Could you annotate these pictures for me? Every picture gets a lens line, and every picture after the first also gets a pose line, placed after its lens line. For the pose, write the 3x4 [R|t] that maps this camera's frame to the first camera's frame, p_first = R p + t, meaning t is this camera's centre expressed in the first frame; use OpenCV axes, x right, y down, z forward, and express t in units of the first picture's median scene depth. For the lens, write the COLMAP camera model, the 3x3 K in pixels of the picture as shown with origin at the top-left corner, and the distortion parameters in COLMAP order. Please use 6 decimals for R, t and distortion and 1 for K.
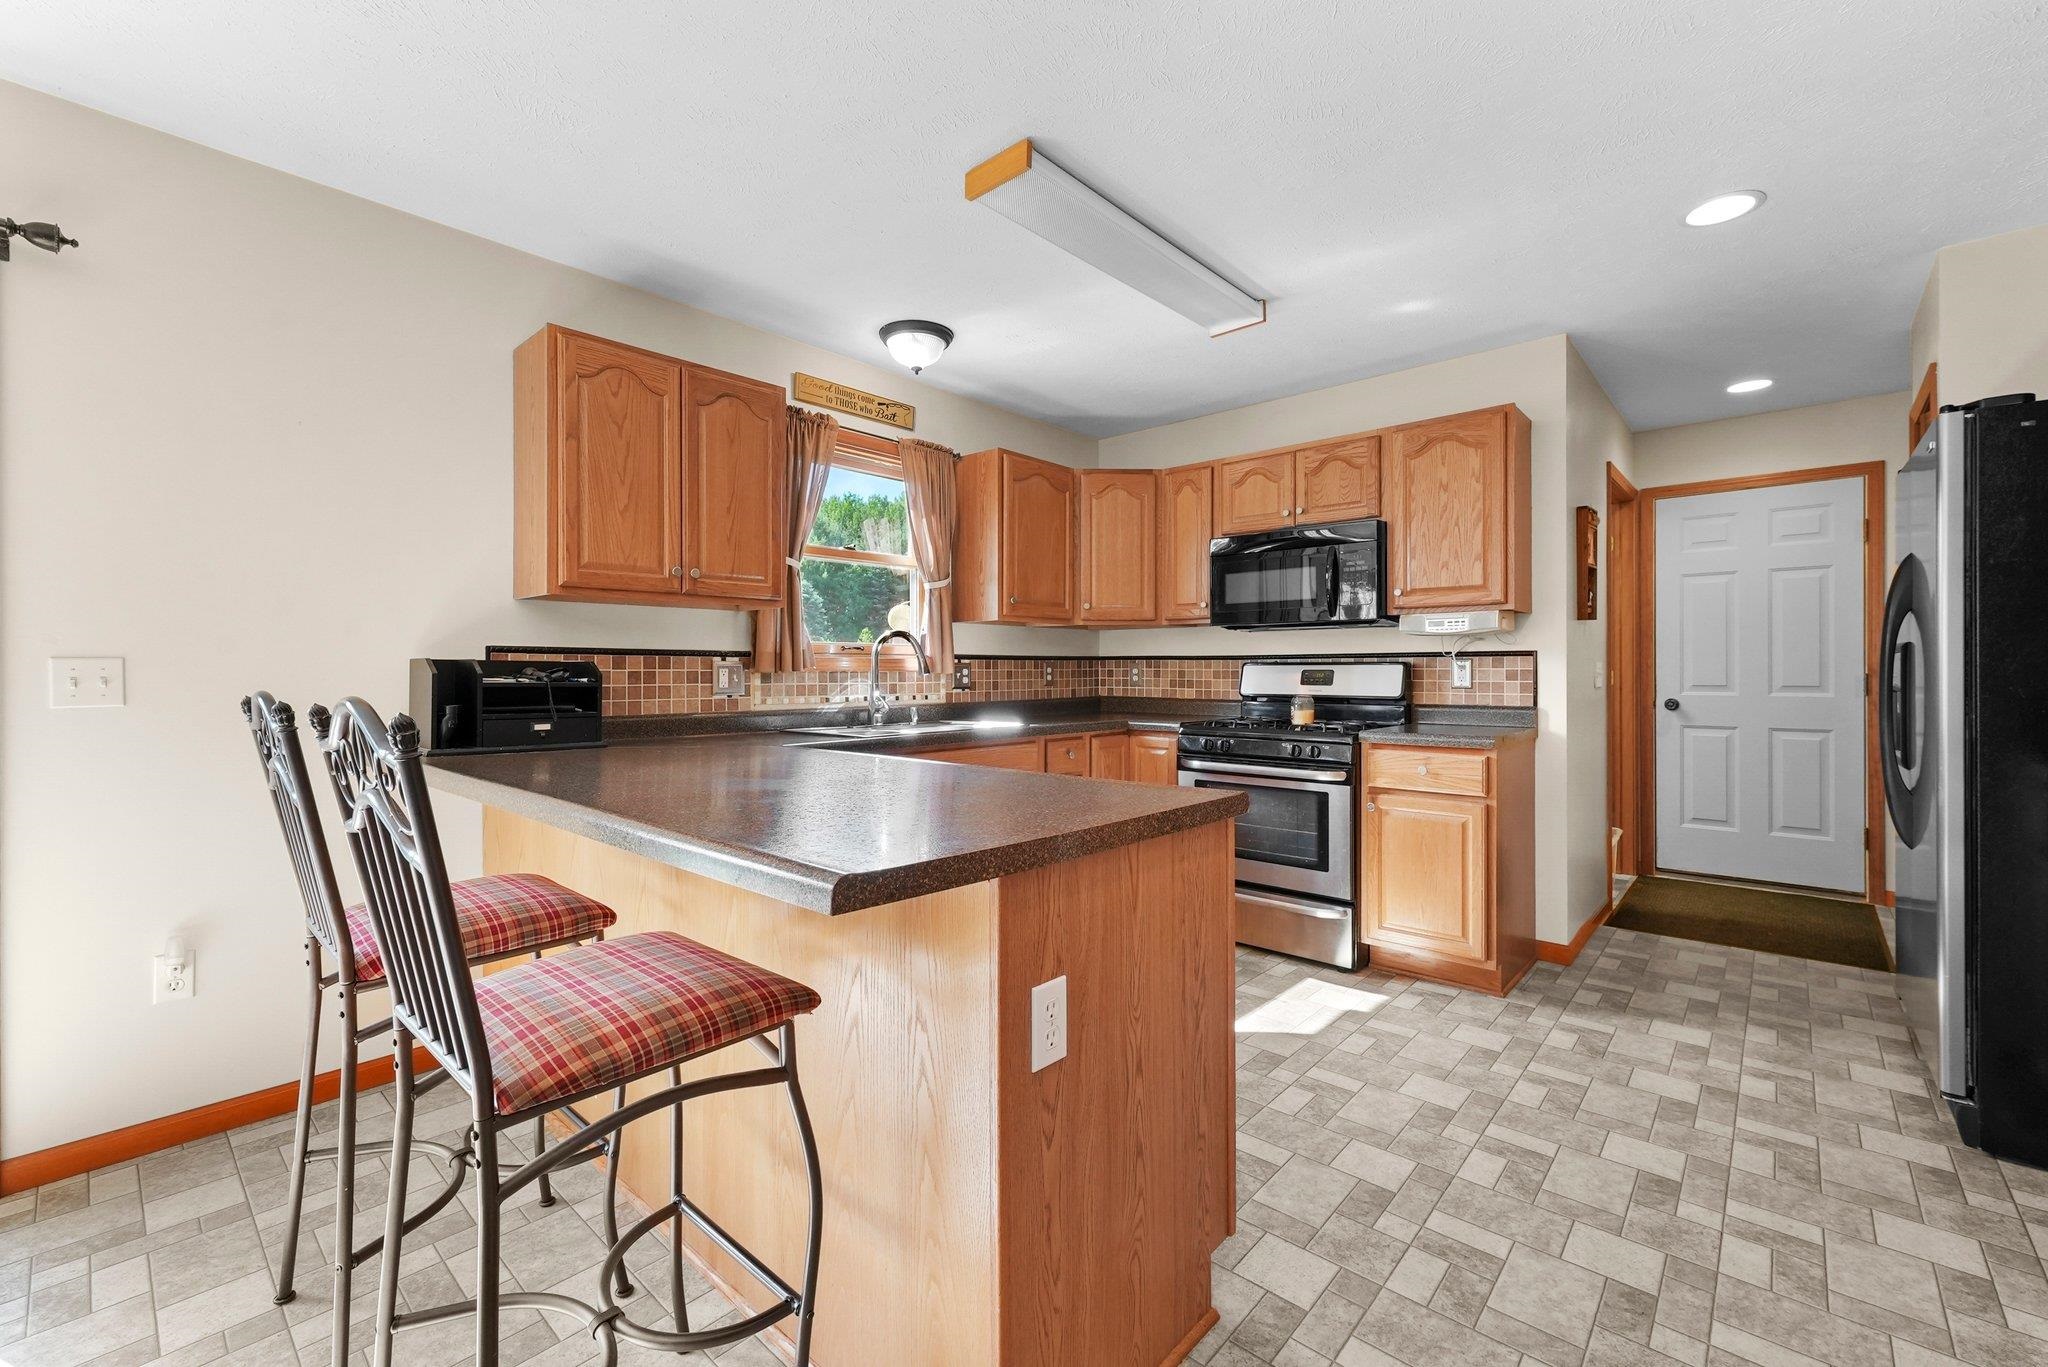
lens RADIAL K [[845.6, 0, 1021.6], [0, 845.6, 672.3], [0, 0, 1]] dist [0.000790, 0.000062]
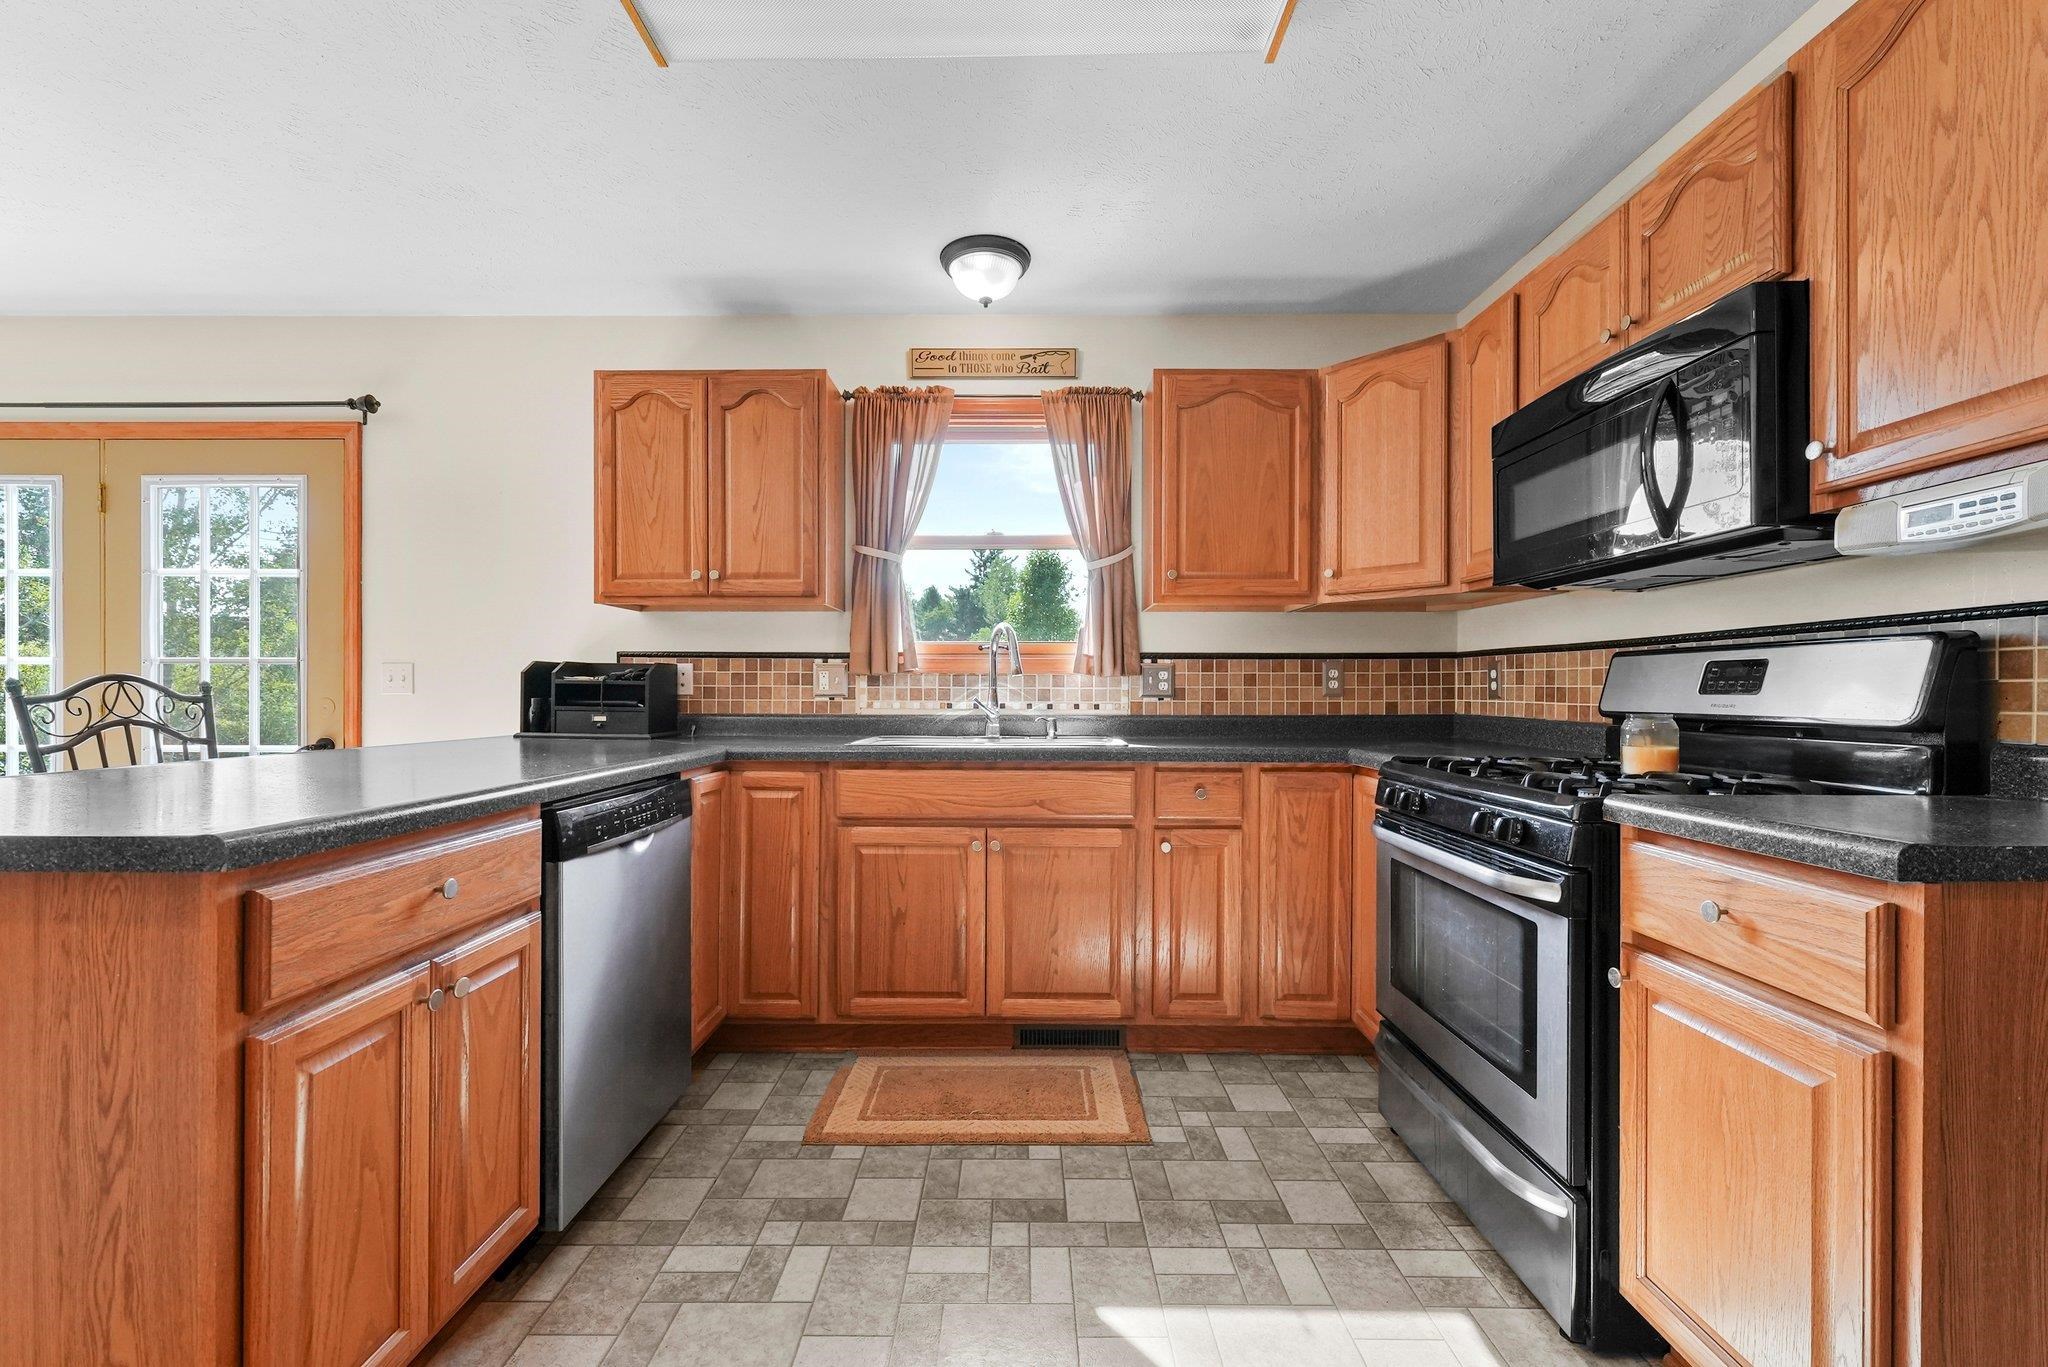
lens RADIAL K [[839.9, 0, 1021.8], [0, 839.9, 693.8], [0, 0, 1]] dist [-0.000303, -0.000085]
pose [[0.669270, 0.004354, -0.743007, 0.483563], [-0.004773, 0.999987, 0.001561, 0.018424], [0.743004, 0.002502, 0.669282, 0.465082]]
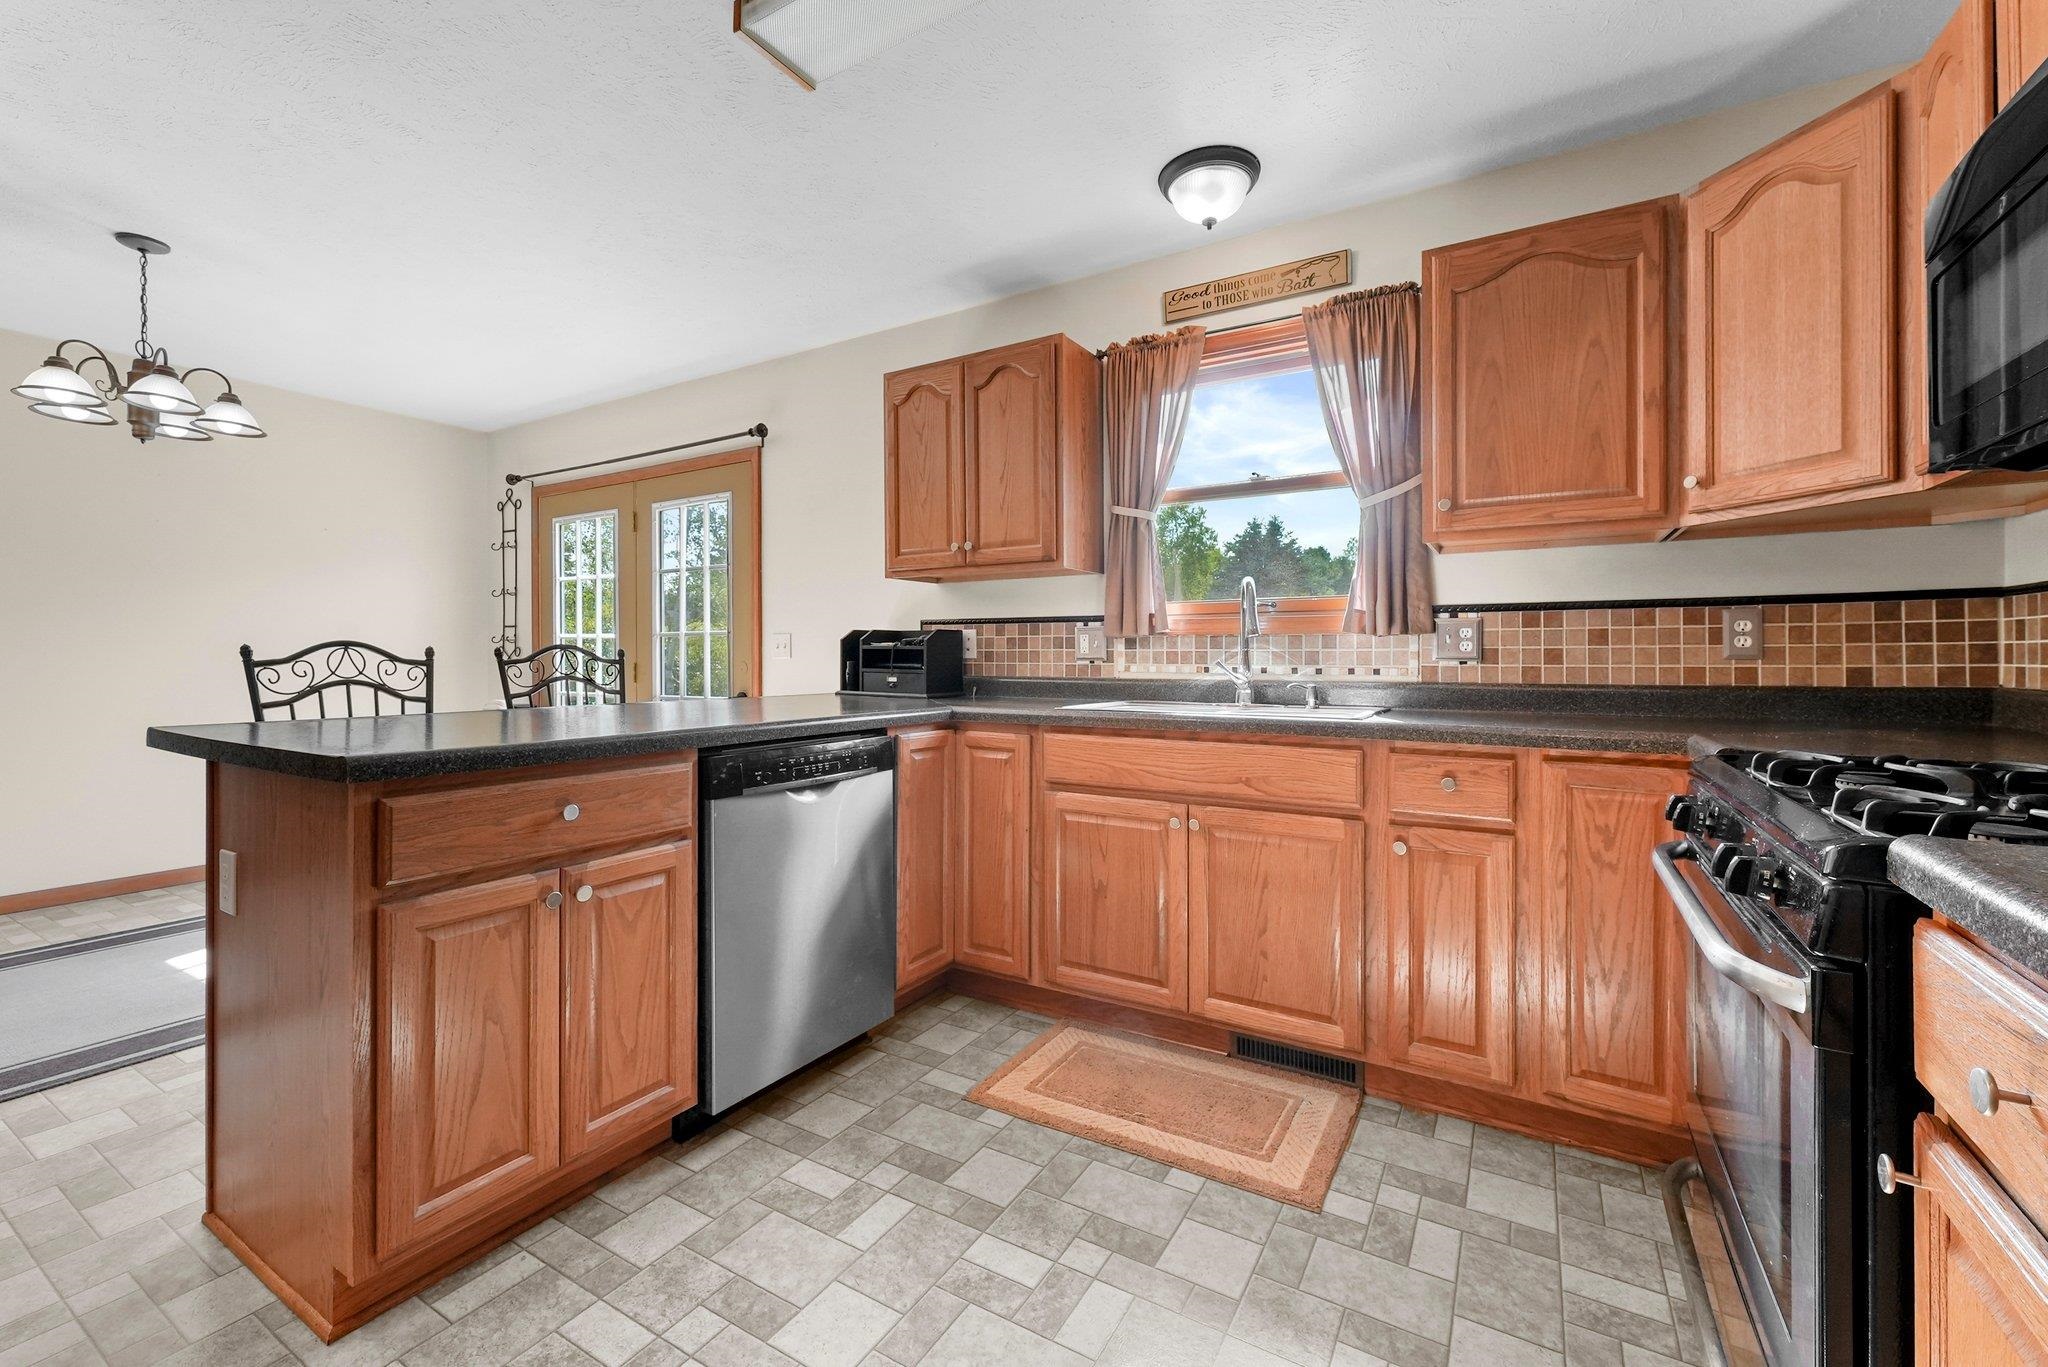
lens RADIAL K [[839.7, 0, 1032.6], [0, 839.7, 656.8], [0, 0, 1]] dist [0.003189, 0.000058]
pose [[0.202485, 0.001799, -0.979284, 0.541928], [-0.001208, 0.999998, 0.001587, 0.019106], [0.979285, 0.000862, 0.202487, 0.671401]]
